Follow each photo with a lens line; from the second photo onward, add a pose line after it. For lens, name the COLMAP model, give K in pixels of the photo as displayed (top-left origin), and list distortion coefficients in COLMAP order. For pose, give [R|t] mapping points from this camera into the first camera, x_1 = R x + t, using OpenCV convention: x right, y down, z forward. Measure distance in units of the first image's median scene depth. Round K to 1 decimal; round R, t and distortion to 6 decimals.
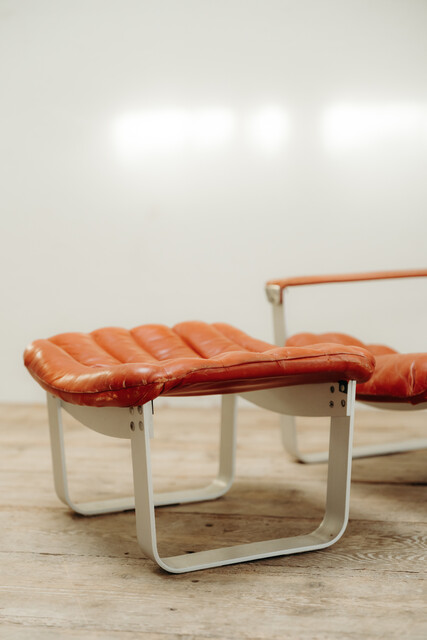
lens RADIAL K [[1109.7, 0, 202.8], [0, 1109.7, 337.0], [0, 0, 1]] dist [-0.033508, 0.000000]
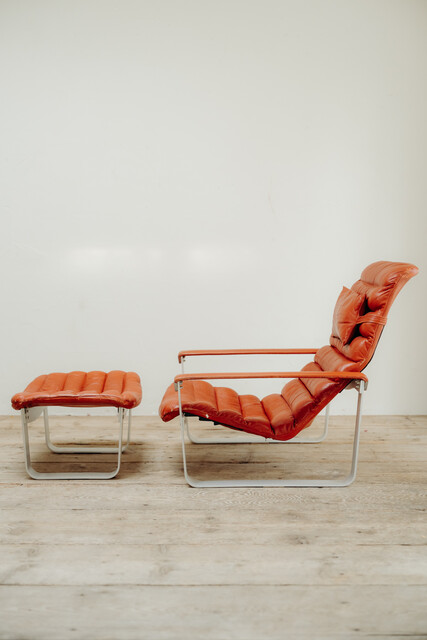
lens RADIAL K [[796.3, 0, 213.9], [0, 796.3, 319.1], [0, 0, 1]] dist [-0.021219, 0.000000]
pose [[0.974921, -0.001130, 0.222548, -0.215036], [0.003362, 0.999948, -0.009652, -0.137929], [-0.222526, 0.010158, 0.974874, -0.480971]]
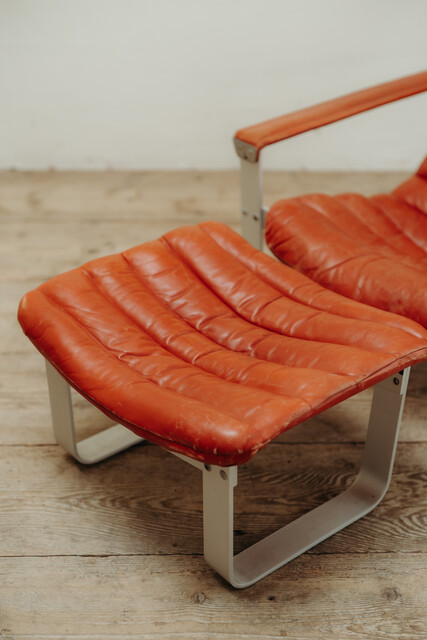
lens RADIAL K [[1179.8, 0, 236.9], [0, 1179.8, 303.9], [0, 0, 1]] dist [-0.016490, 0.000000]
pose [[0.962082, -0.093120, 0.256373, -0.256028], [-0.021381, 0.911279, 0.411233, -0.410277], [-0.271922, -0.401122, 0.874734, 0.173051]]
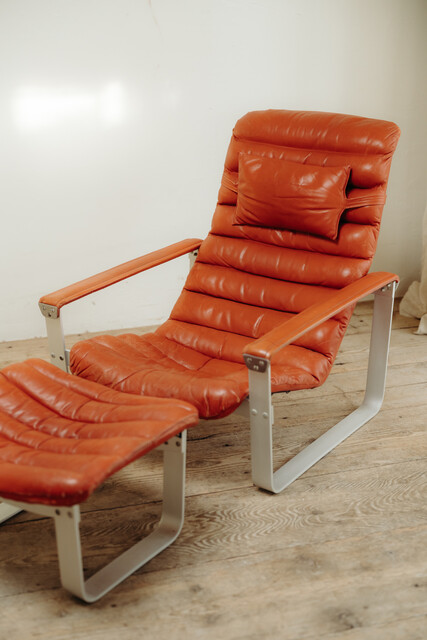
lens RADIAL K [[993.2, 0, 212.2], [0, 993.2, 324.6], [0, 0, 1]] dist [-0.023601, 0.000000]
pose [[0.876763, -0.160513, 0.453346, -0.368633], [0.040245, 0.963839, 0.263428, -0.402809], [-0.479236, -0.212719, 0.851518, -0.043155]]
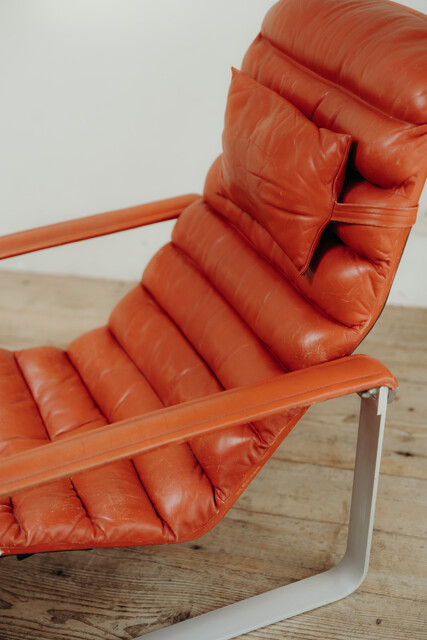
lens RADIAL K [[1037.6, 0, 214.4], [0, 1037.6, 321.7], [0, 0, 1]] dist [0.008272, 0.000000]
pose [[0.995837, -0.001571, -0.091136, 0.528424], [0.041649, 0.897210, 0.439635, -0.450919], [0.081078, -0.441600, 0.893541, 0.444722]]
